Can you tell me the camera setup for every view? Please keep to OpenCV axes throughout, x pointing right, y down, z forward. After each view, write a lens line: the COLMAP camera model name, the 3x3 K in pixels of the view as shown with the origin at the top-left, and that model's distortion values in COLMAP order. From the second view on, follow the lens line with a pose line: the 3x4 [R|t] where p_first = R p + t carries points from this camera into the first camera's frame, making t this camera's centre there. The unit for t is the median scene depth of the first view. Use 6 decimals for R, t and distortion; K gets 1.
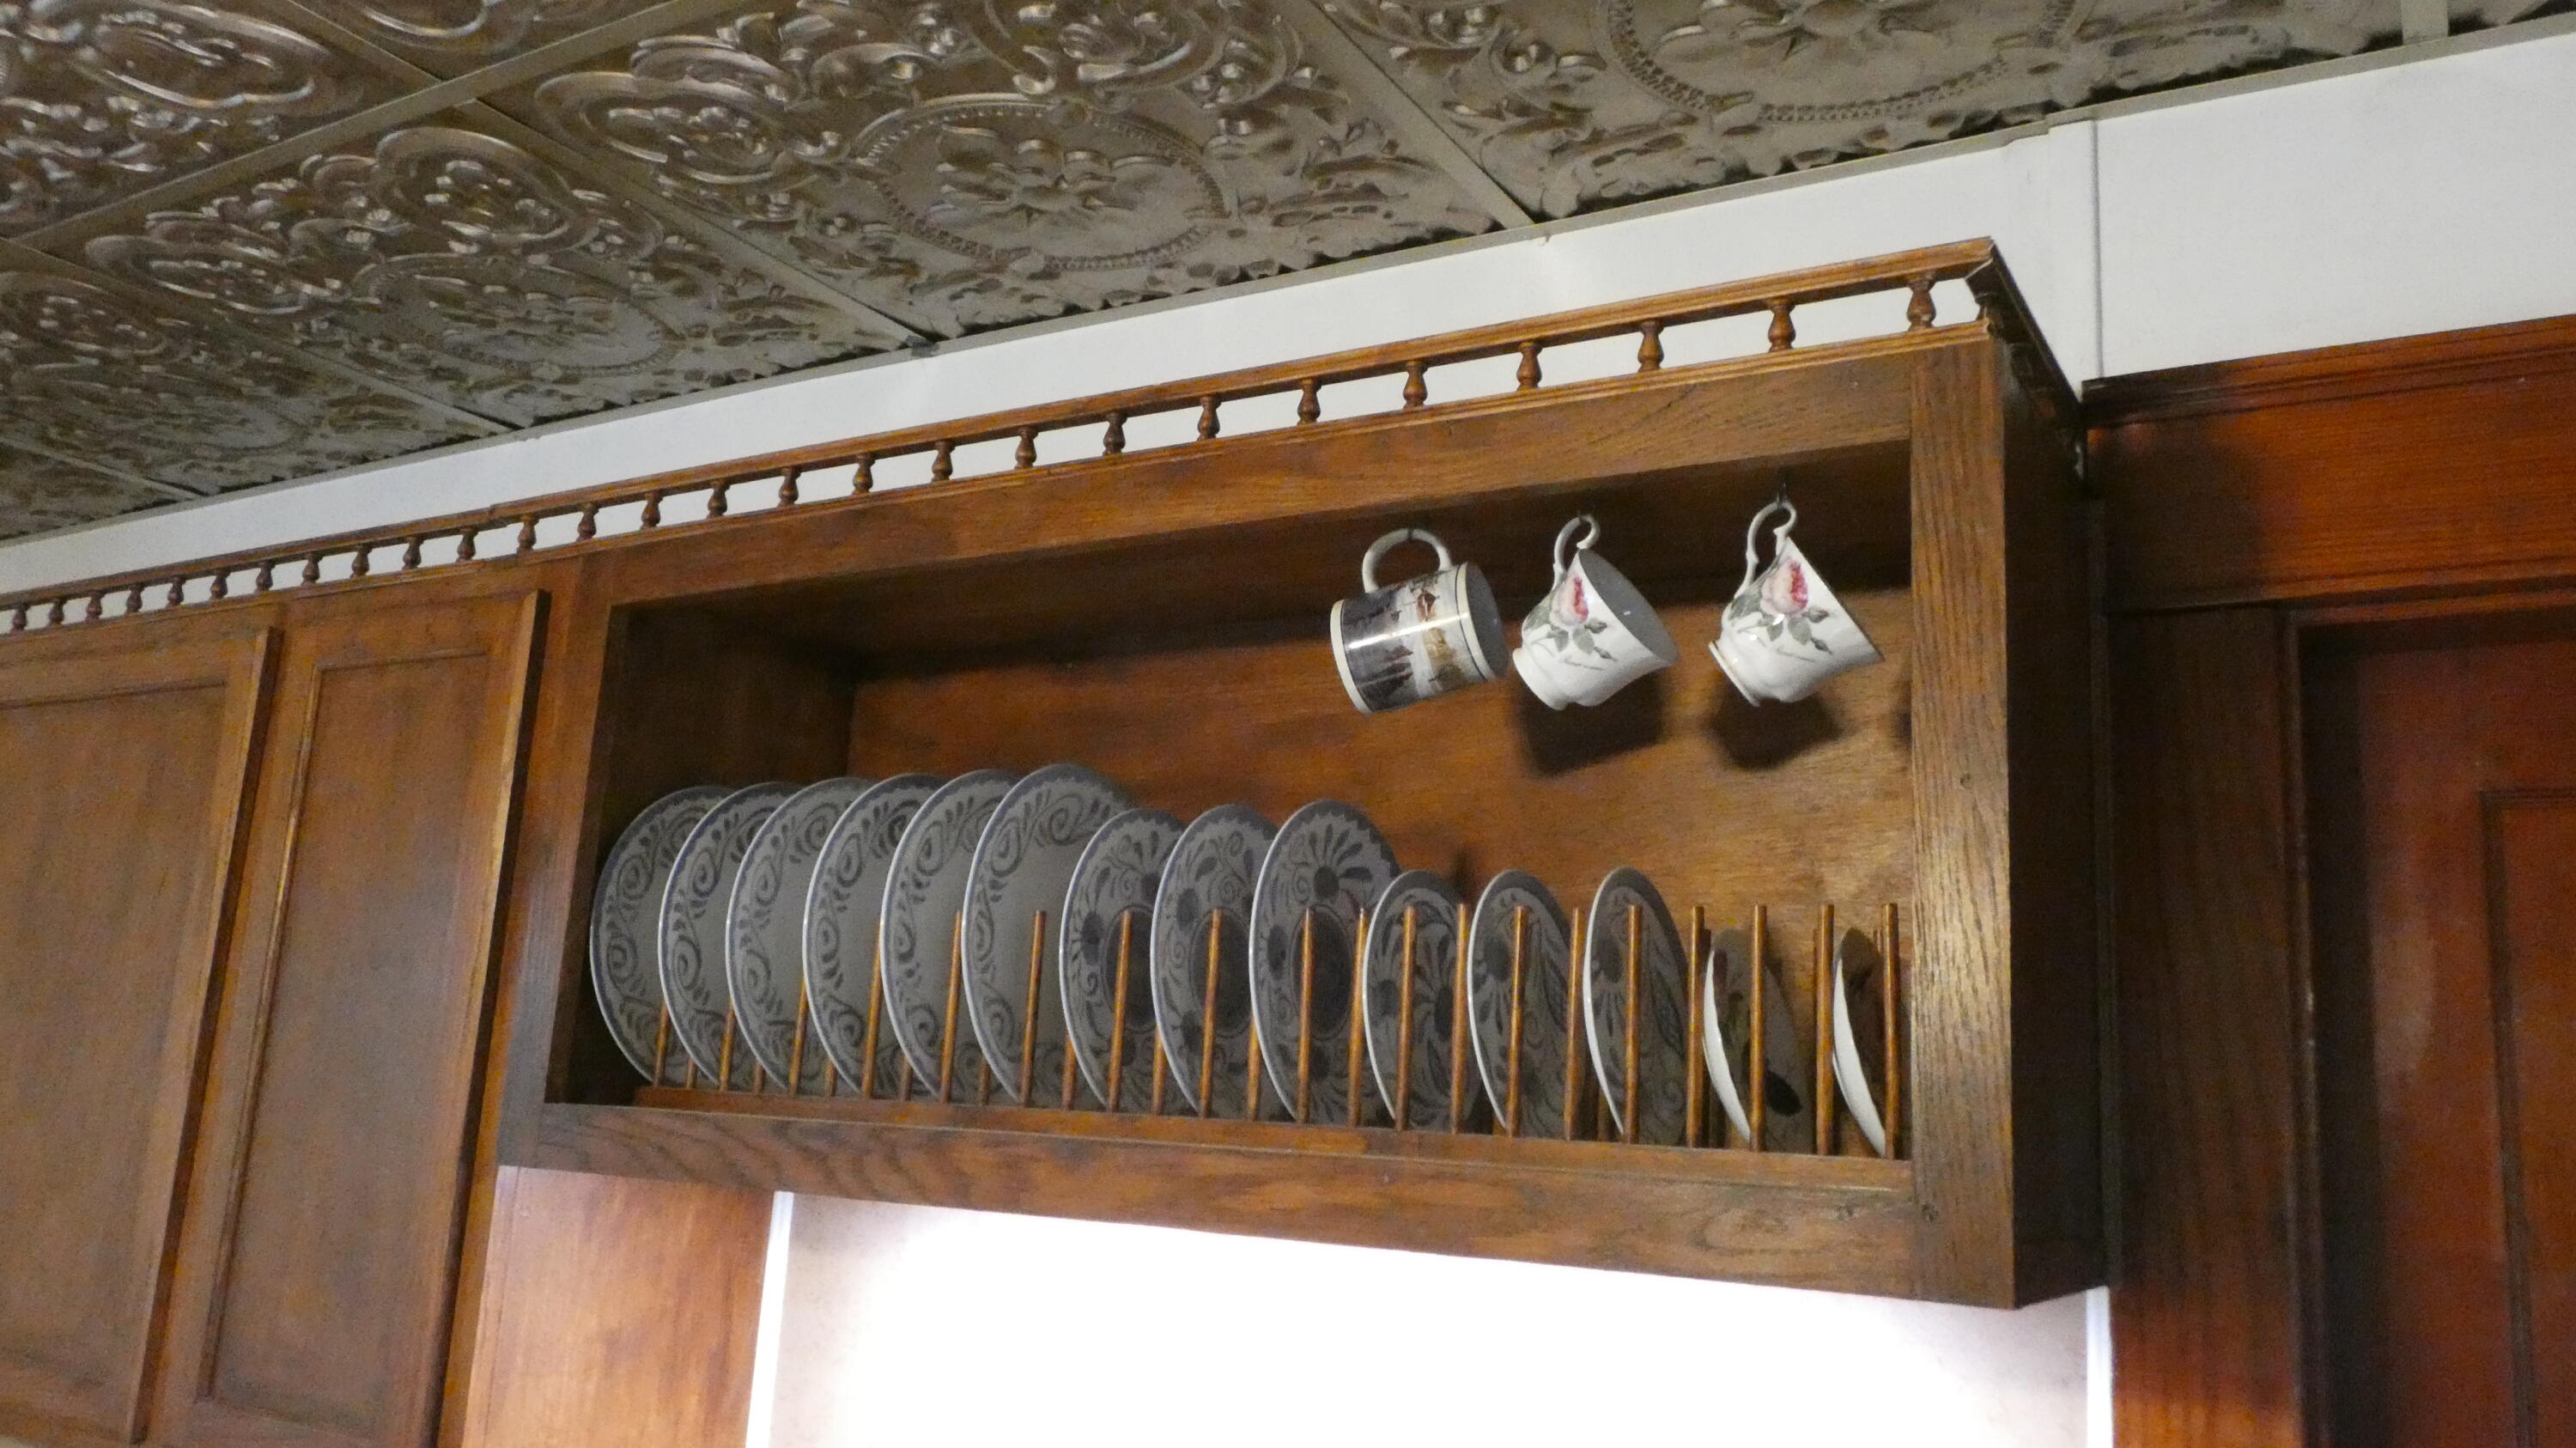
lens RADIAL K [[1983.2, 0, 1288.0], [0, 1983.2, 724.0], [0, 0, 1]] dist [-0.000593, 0.000016]
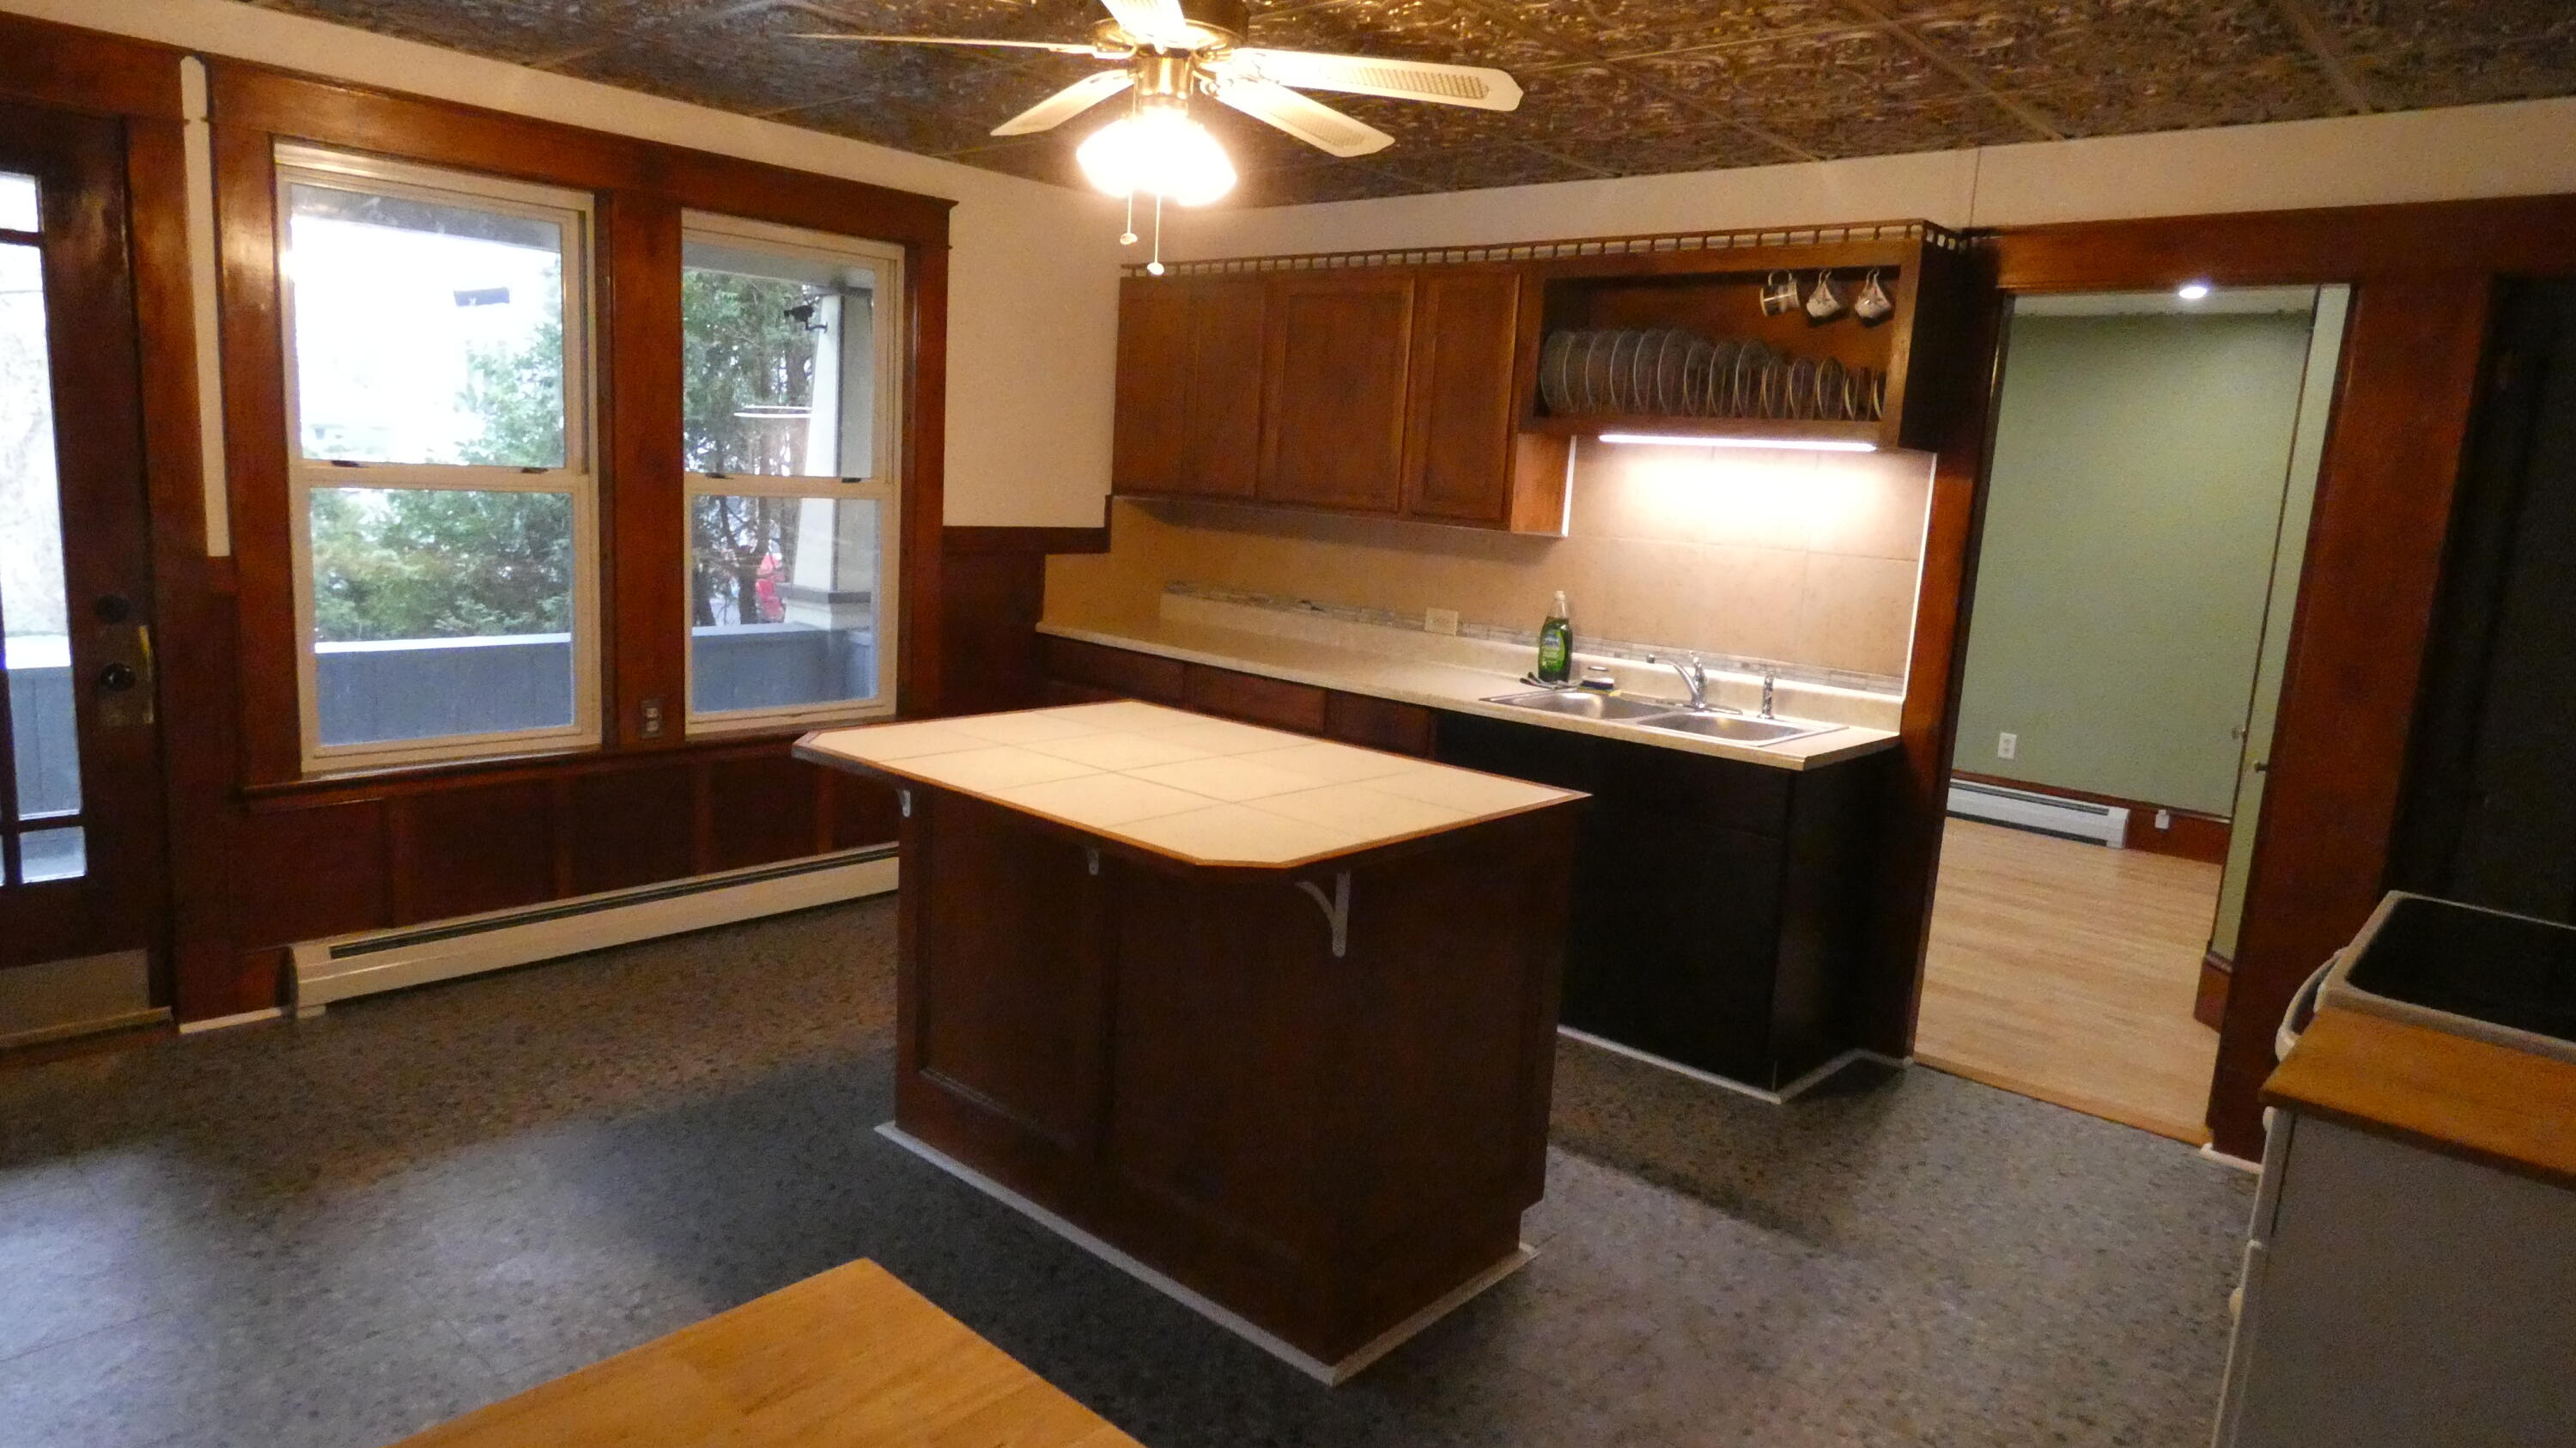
lens RADIAL K [[1542.8, 0, 1288.0], [0, 1542.8, 724.0], [0, 0, 1]] dist [0.001101, -0.000462]
pose [[0.985889, 0.030929, -0.164519, -0.384136], [0.025390, 0.943787, 0.329578, -0.284491], [0.165465, -0.329104, 0.929684, -2.387690]]
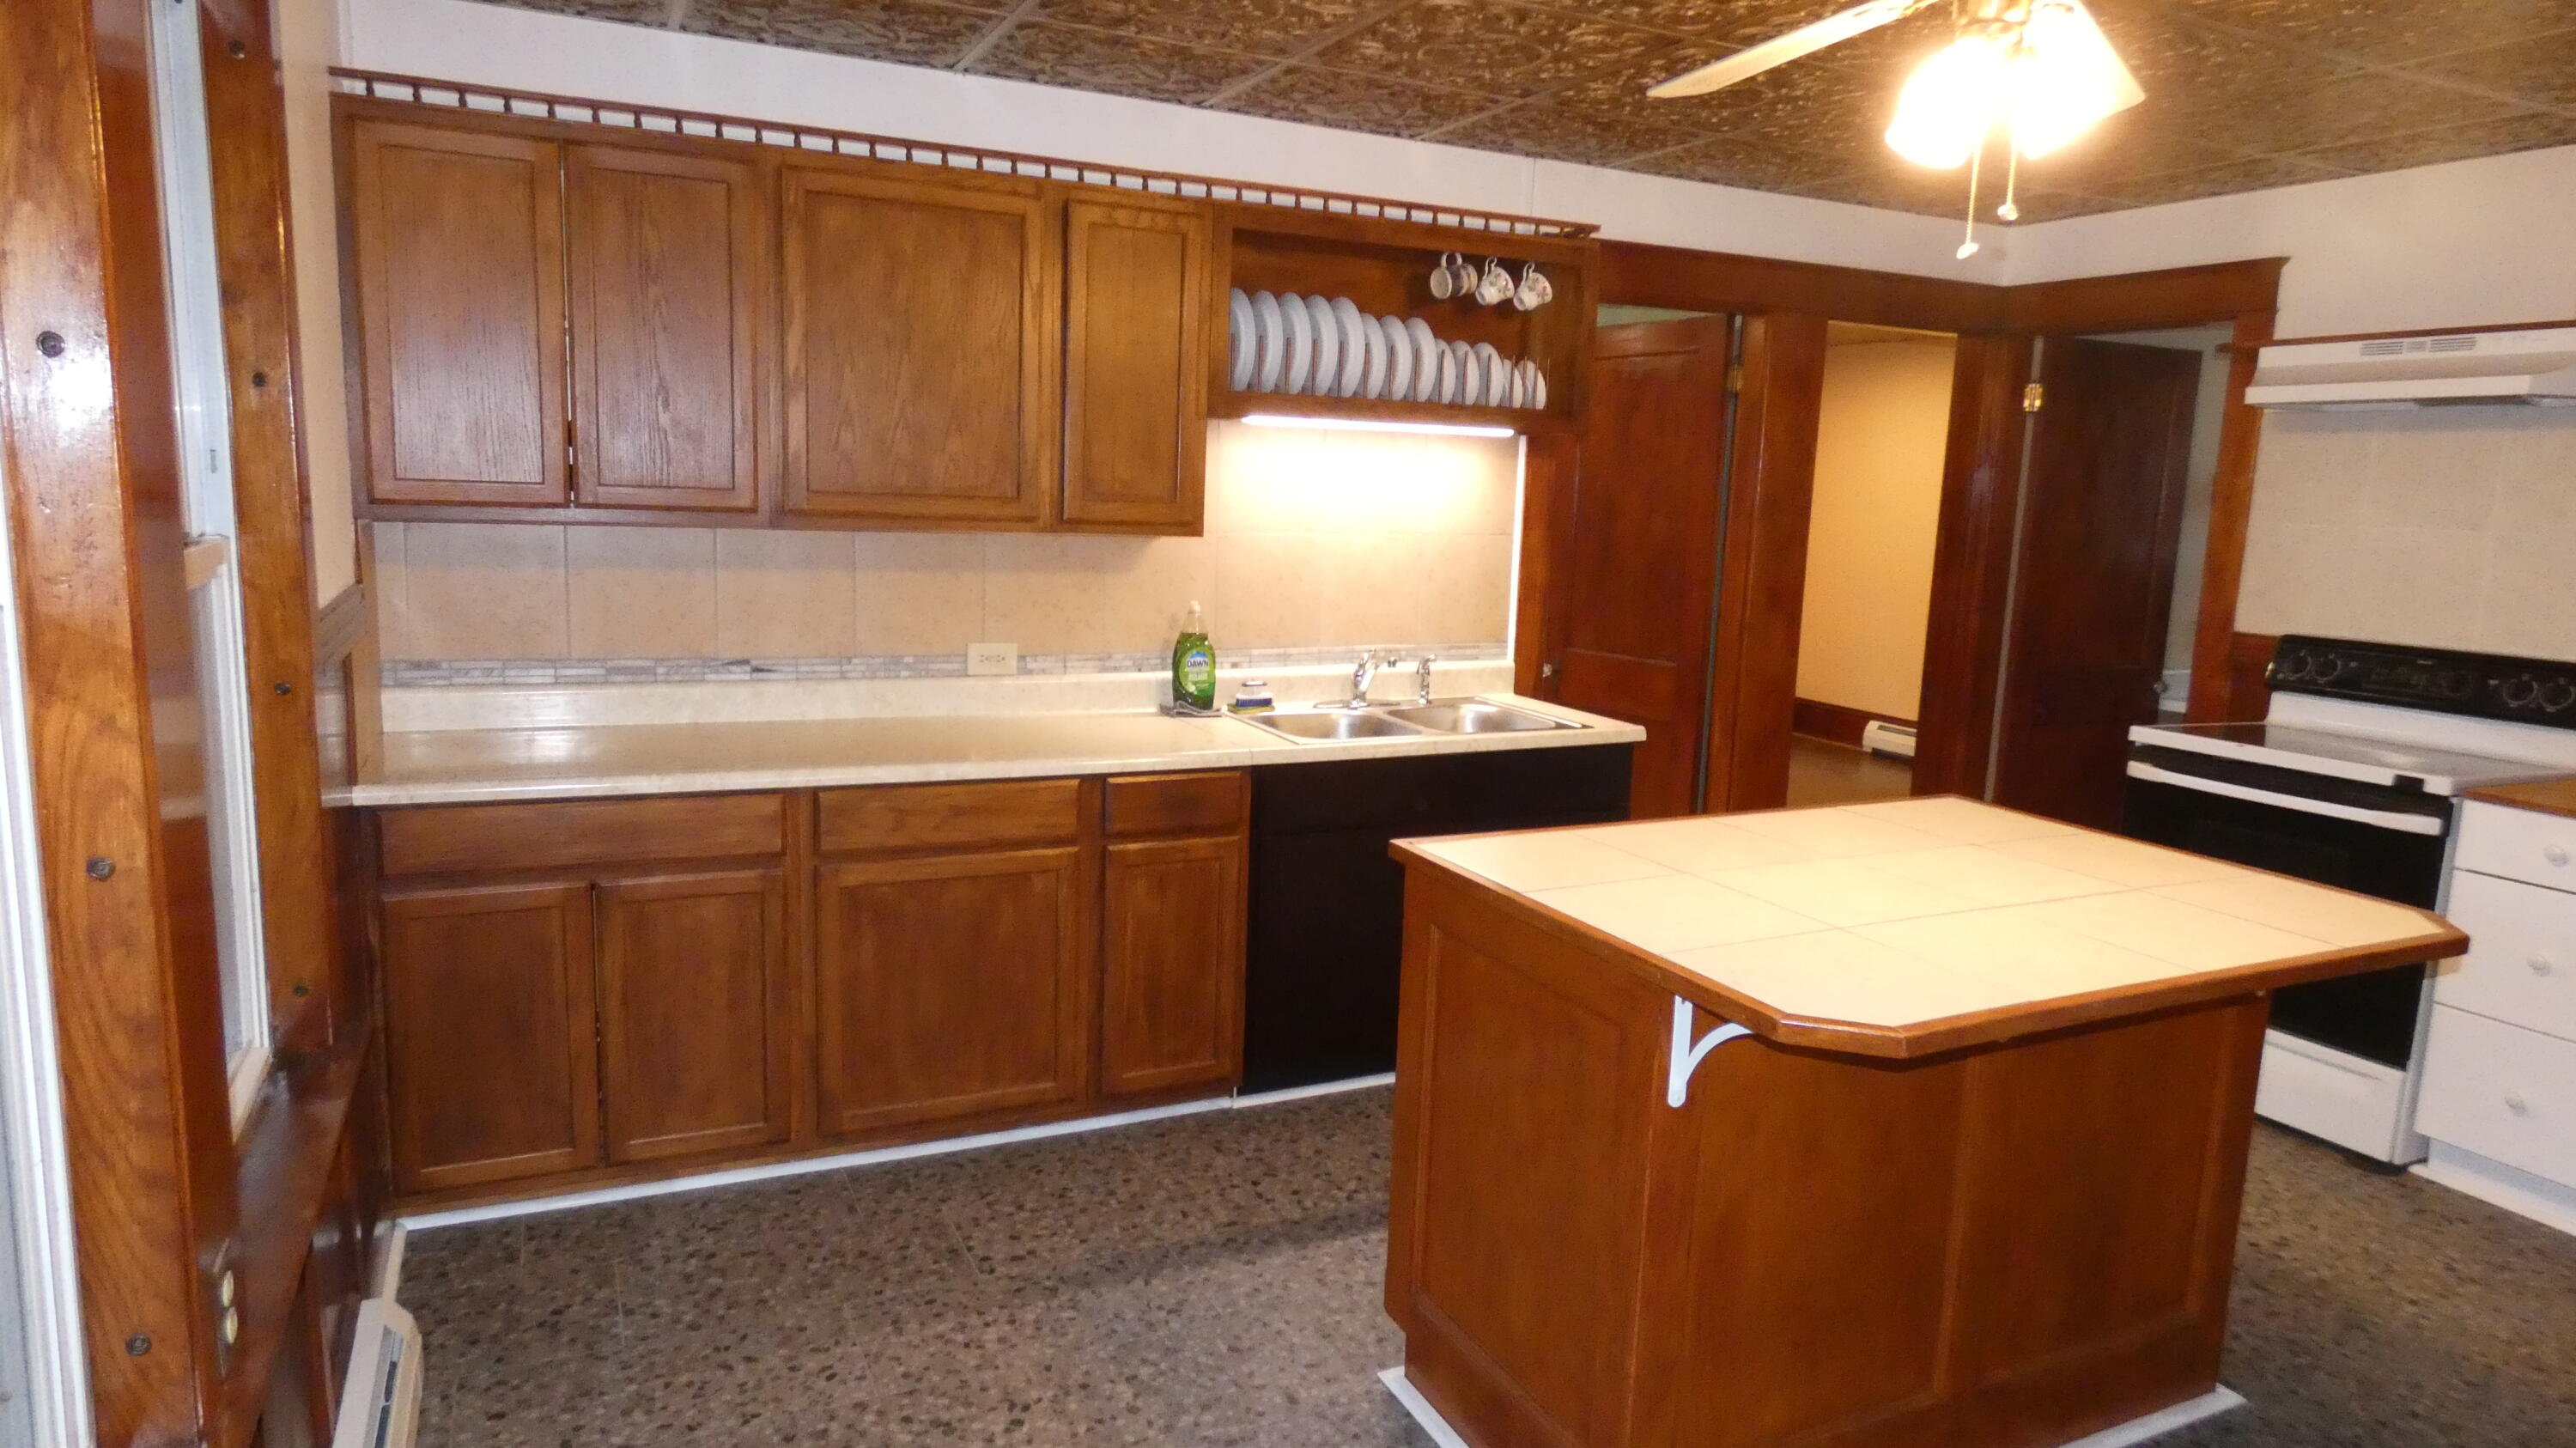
lens RADIAL K [[1542.8, 0, 1288.0], [0, 1542.8, 724.0], [0, 0, 1]] dist [0.001101, -0.000462]
pose [[0.535512, -0.172363, 0.826752, -2.853764], [-0.154922, 0.942290, 0.296798, -0.071224], [-0.830197, -0.287020, 0.477905, -0.473398]]
